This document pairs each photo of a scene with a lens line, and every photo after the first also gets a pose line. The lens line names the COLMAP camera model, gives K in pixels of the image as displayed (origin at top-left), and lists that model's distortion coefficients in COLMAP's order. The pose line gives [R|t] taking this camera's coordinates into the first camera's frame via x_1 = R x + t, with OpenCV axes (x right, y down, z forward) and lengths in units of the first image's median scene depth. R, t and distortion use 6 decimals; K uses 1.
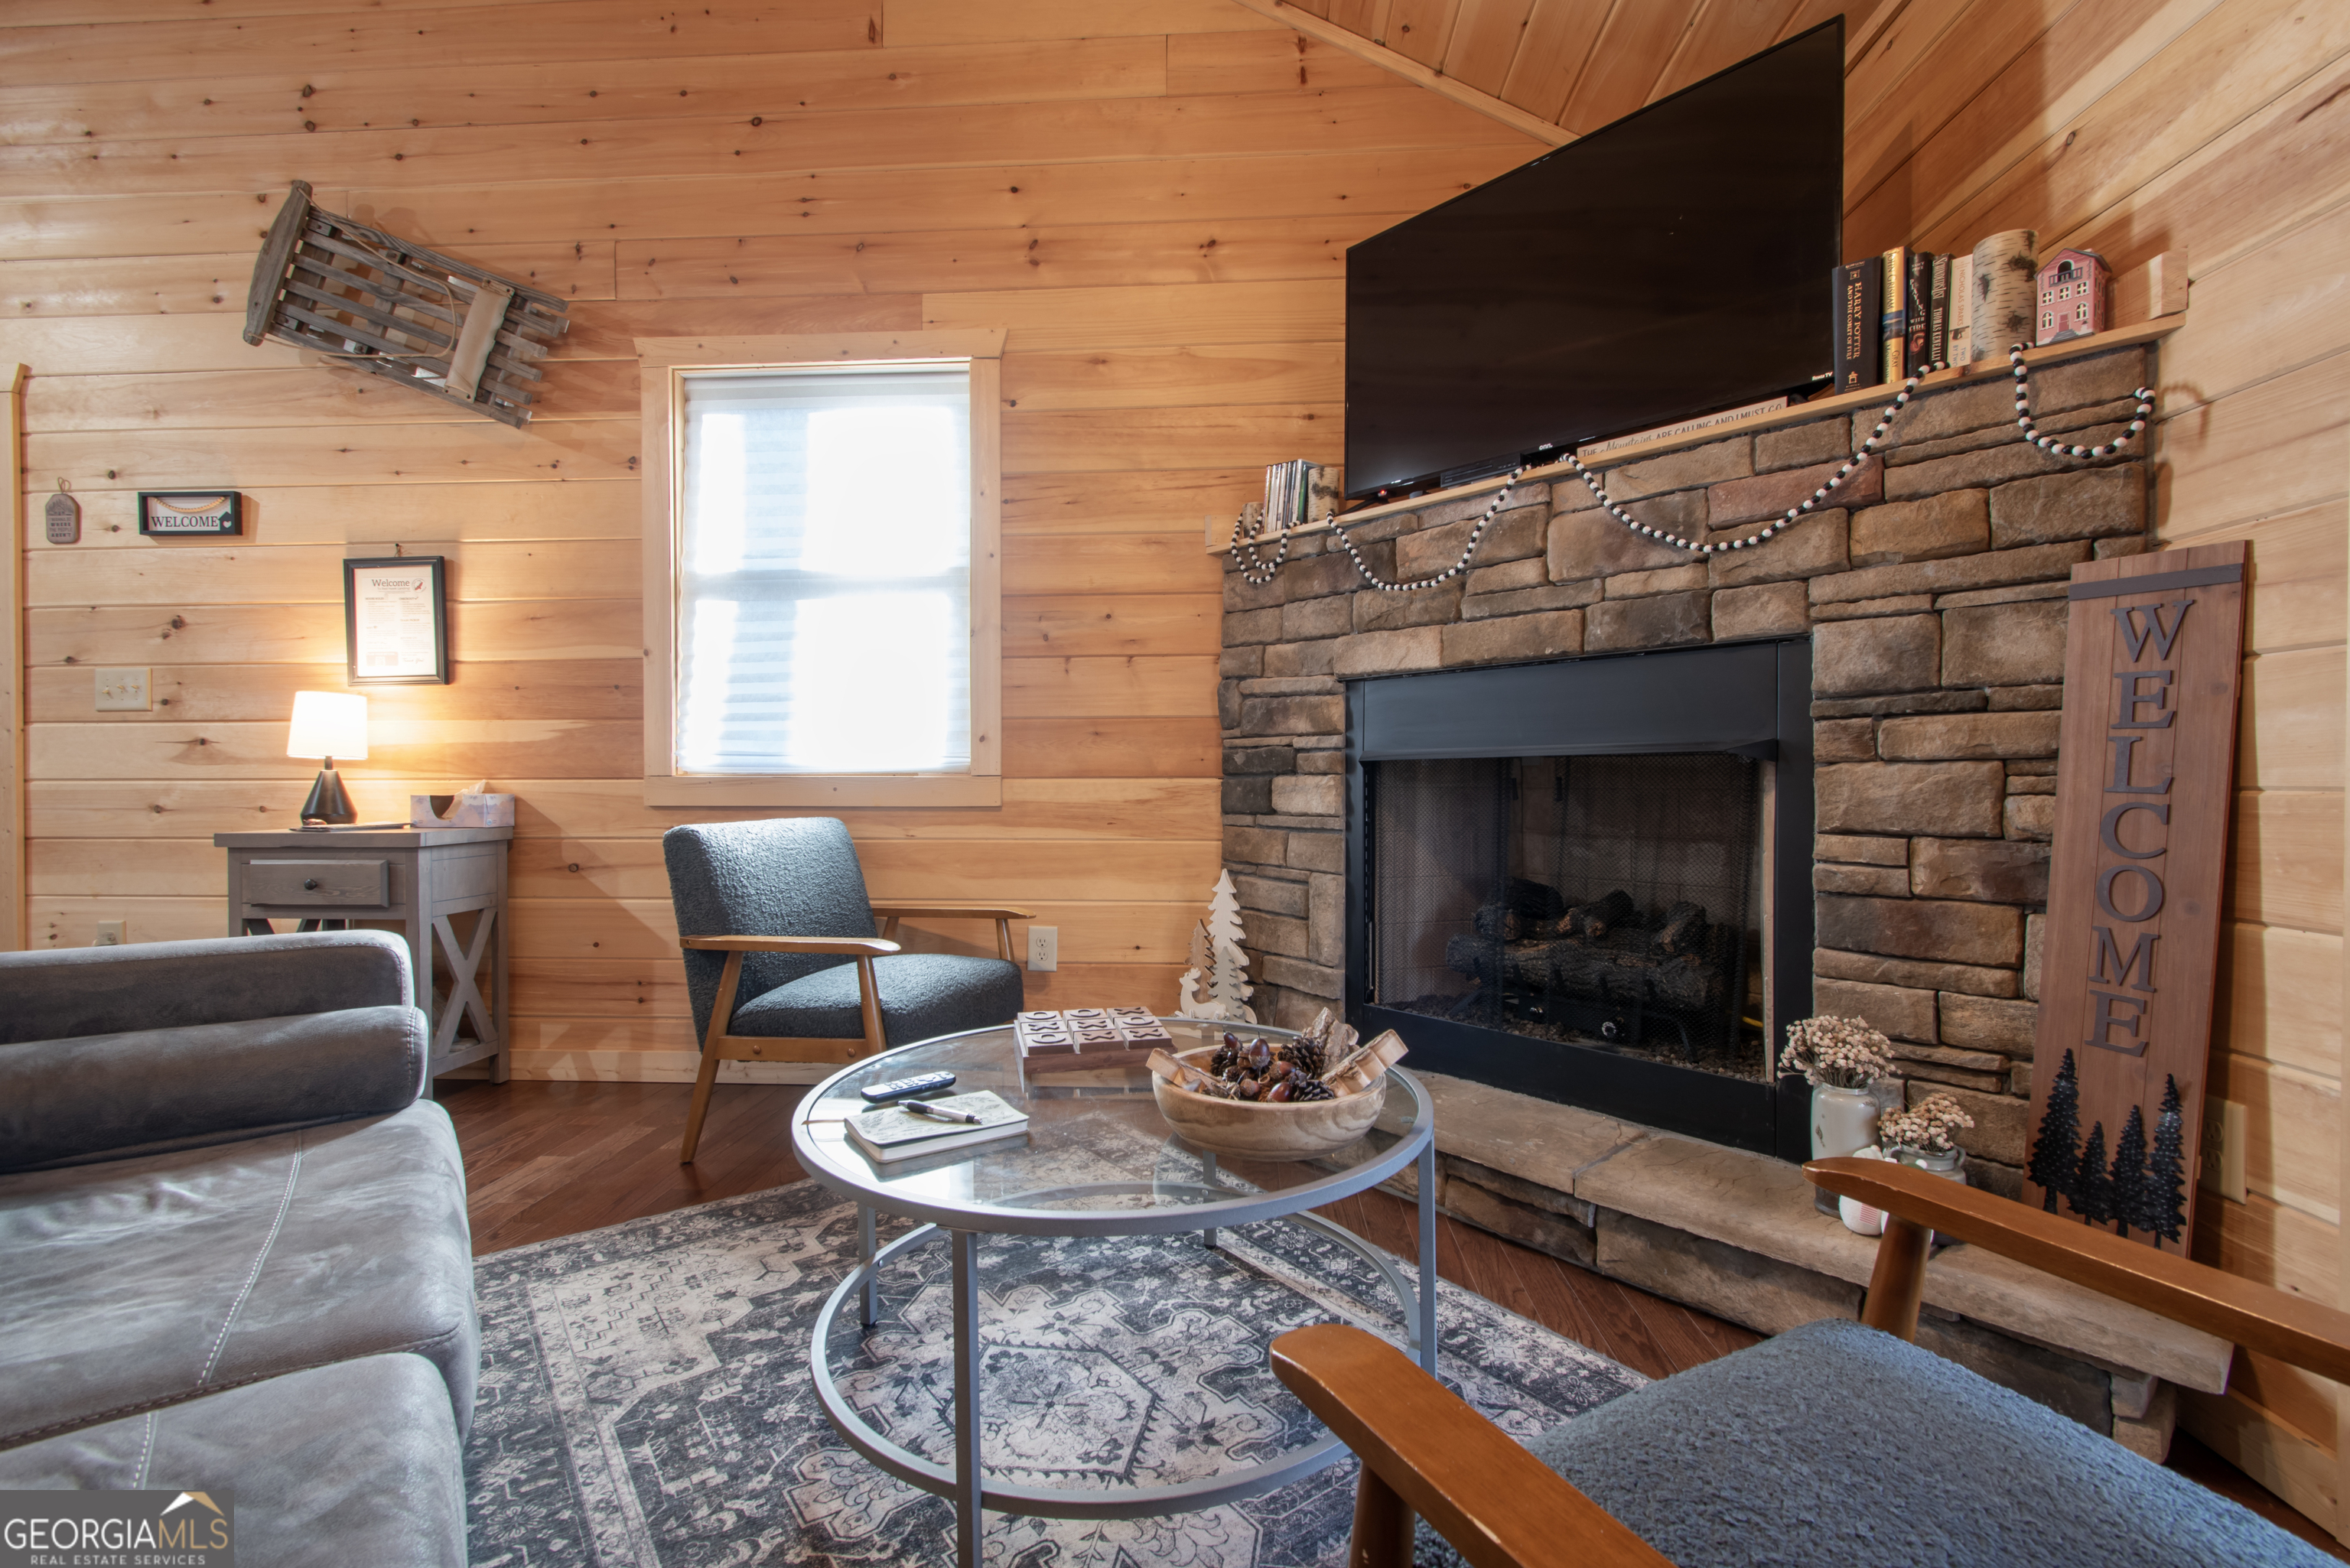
lens RADIAL K [[1041.3, 0, 1182.2], [0, 1041.3, 783.2], [0, 0, 1]] dist [0.002005, -0.000130]
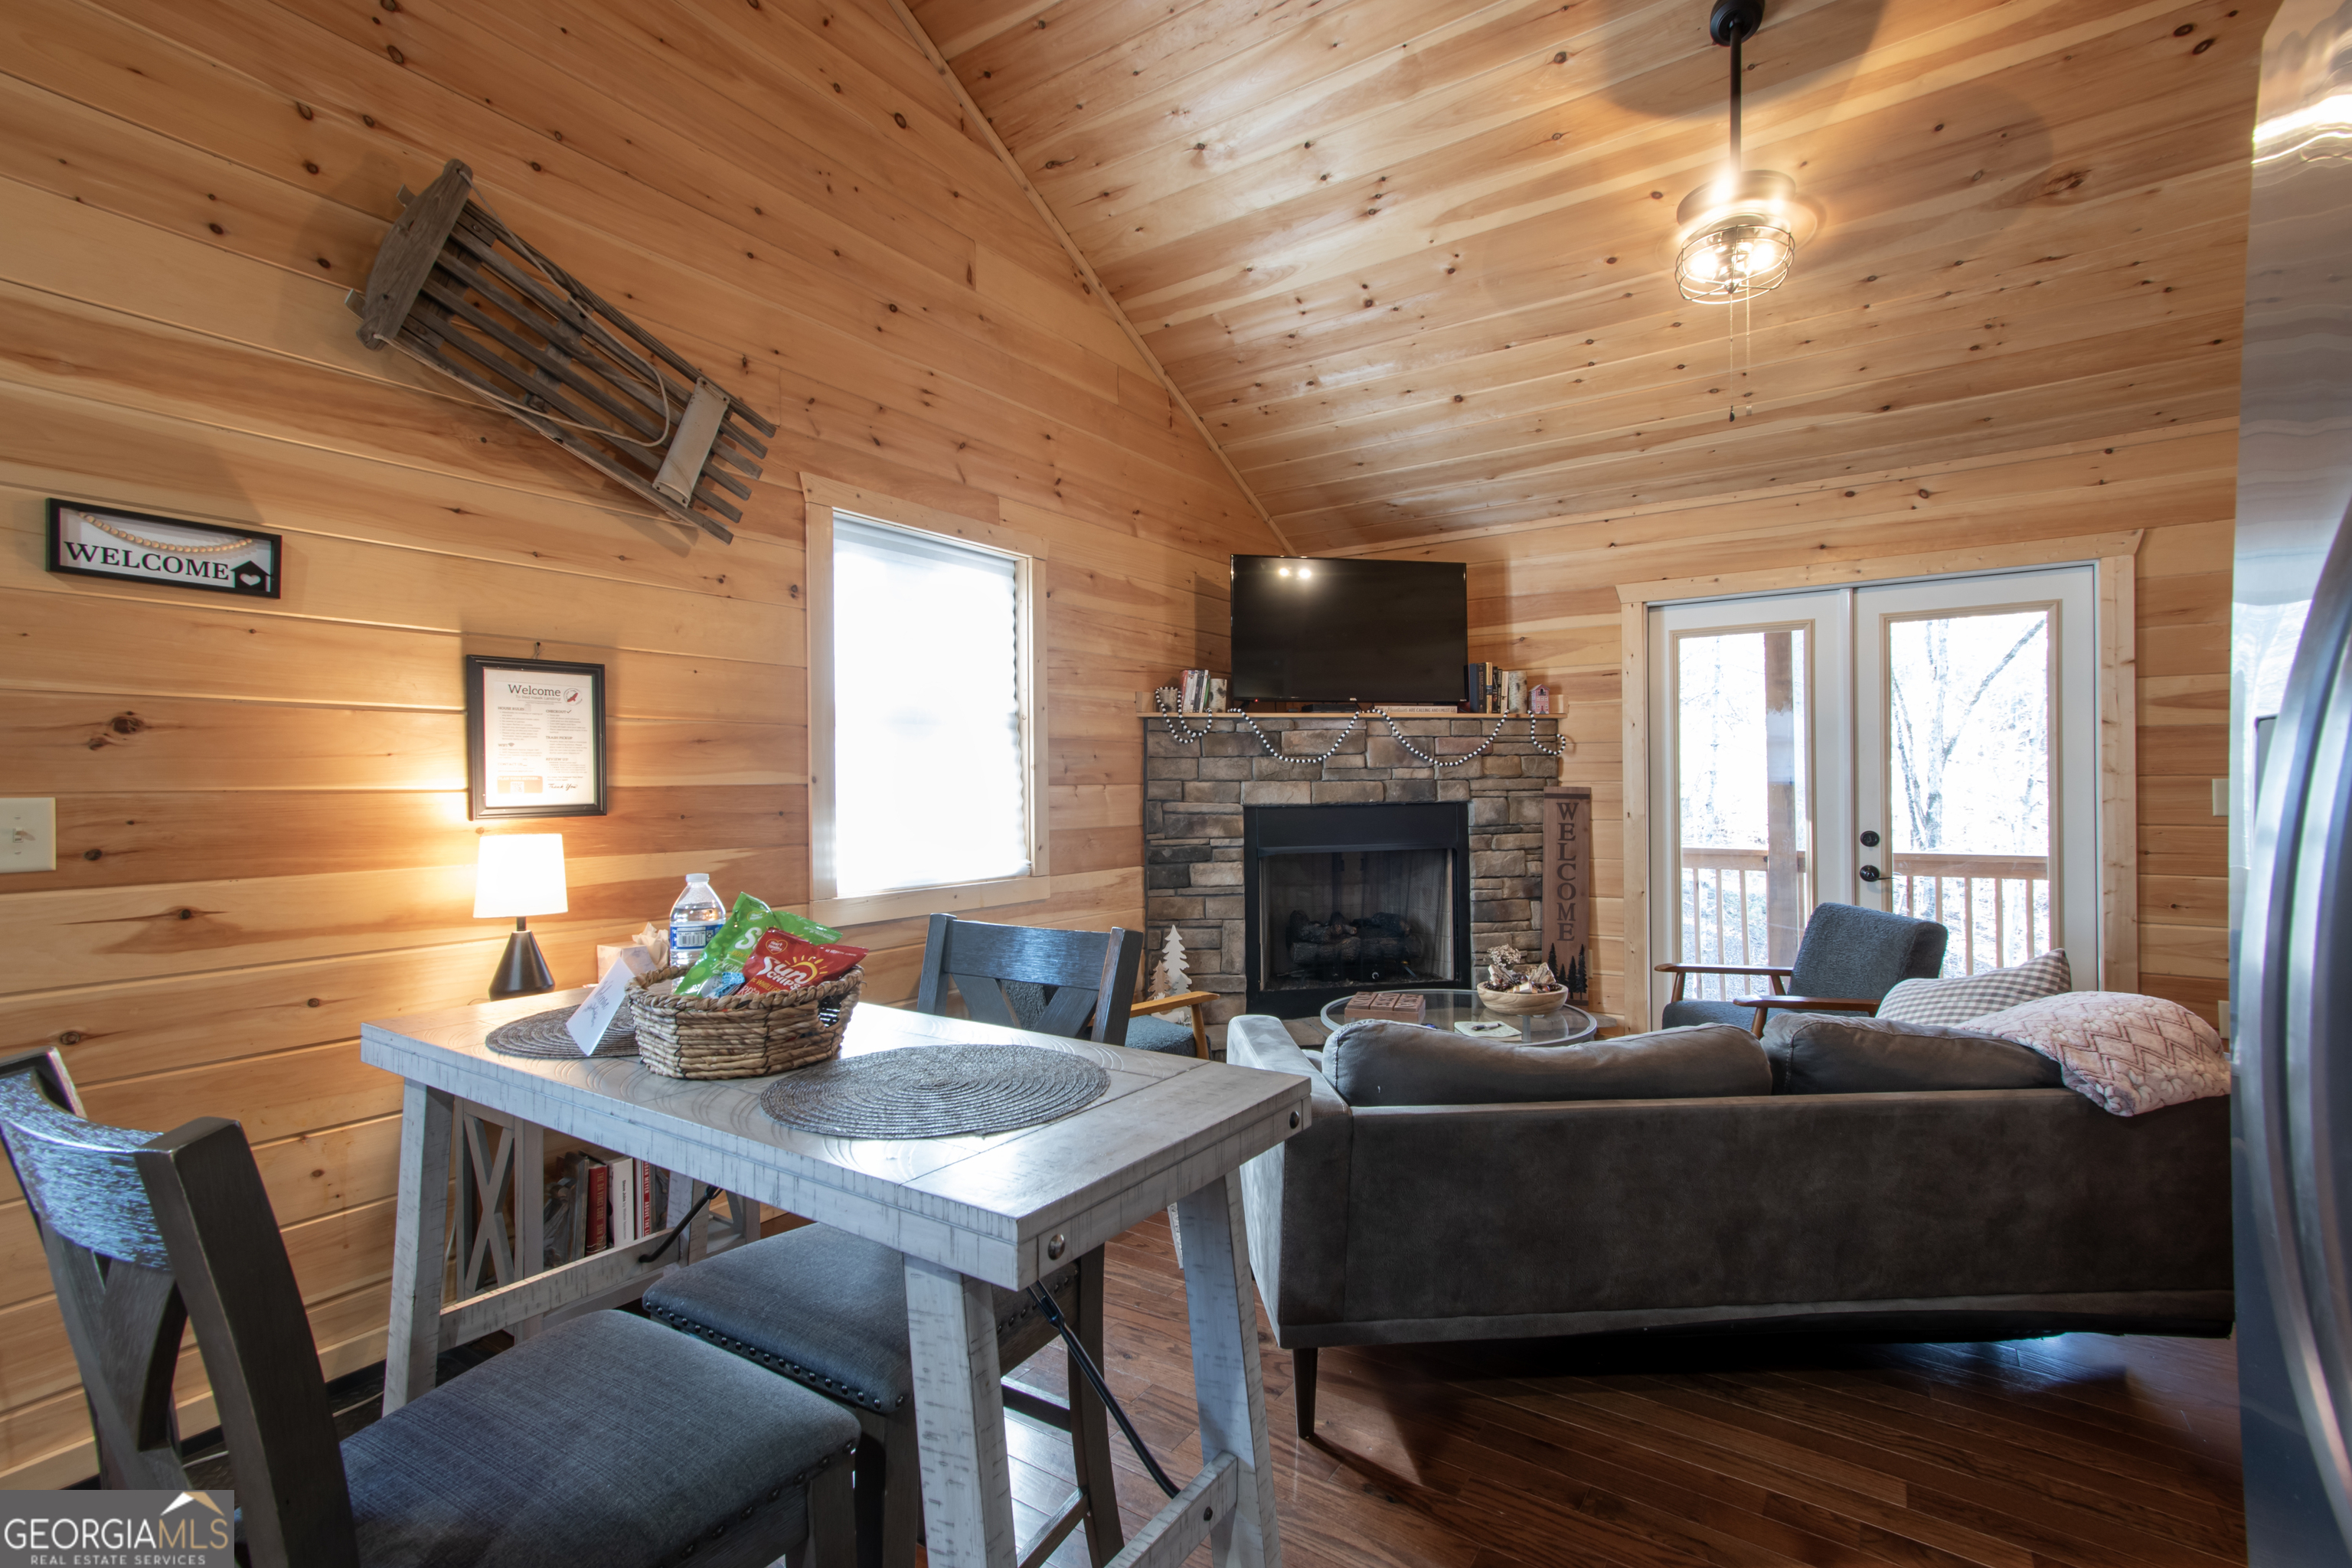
lens RADIAL K [[1075.4, 0, 1183.5], [0, 1075.4, 782.7], [0, 0, 1]] dist [-0.020098, 0.035691]
pose [[0.510427, -0.000242, 0.859921, -1.569181], [0.017402, 0.999798, -0.010047, -0.134187], [-0.859745, 0.020093, 0.510329, 0.190753]]
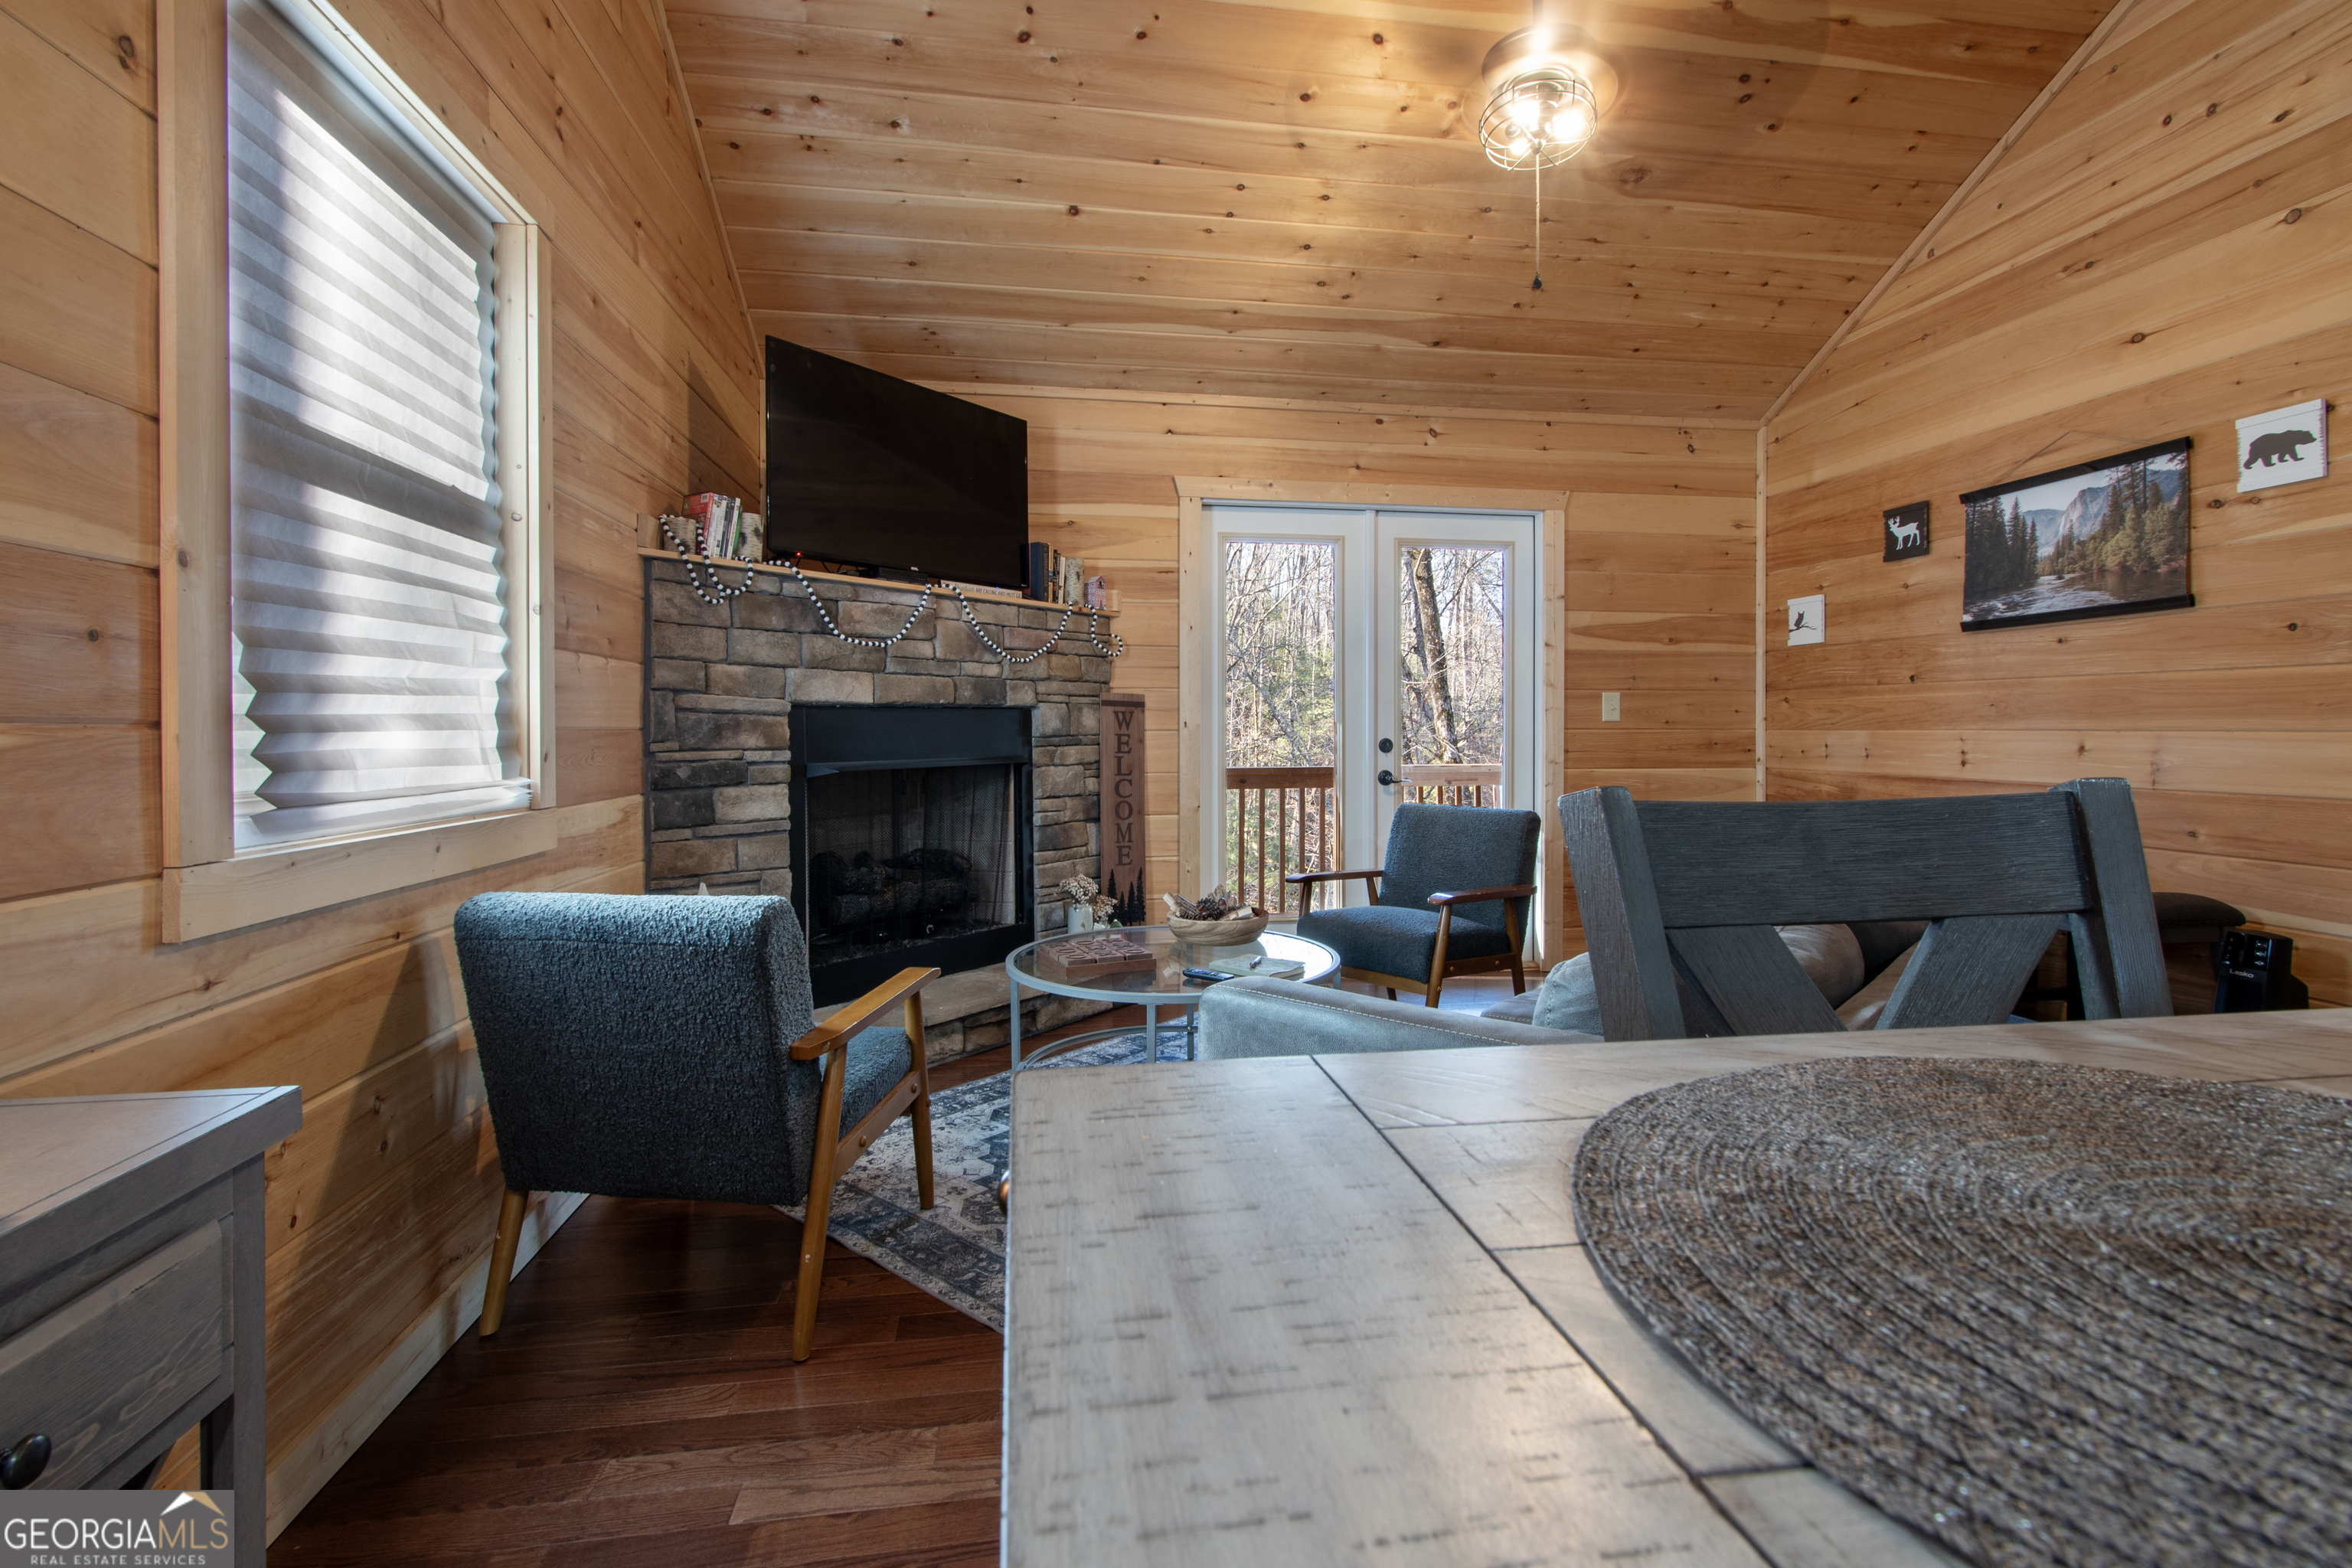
lens RADIAL K [[1096.1, 0, 1186.1], [0, 1096.1, 735.6], [0, 0, 1]] dist [0.000836, -0.000774]
pose [[-0.217312, -0.002214, 0.976100, -1.283063], [0.011927, 0.999917, 0.004923, -0.069976], [-0.976029, 0.012711, -0.217268, 0.908938]]
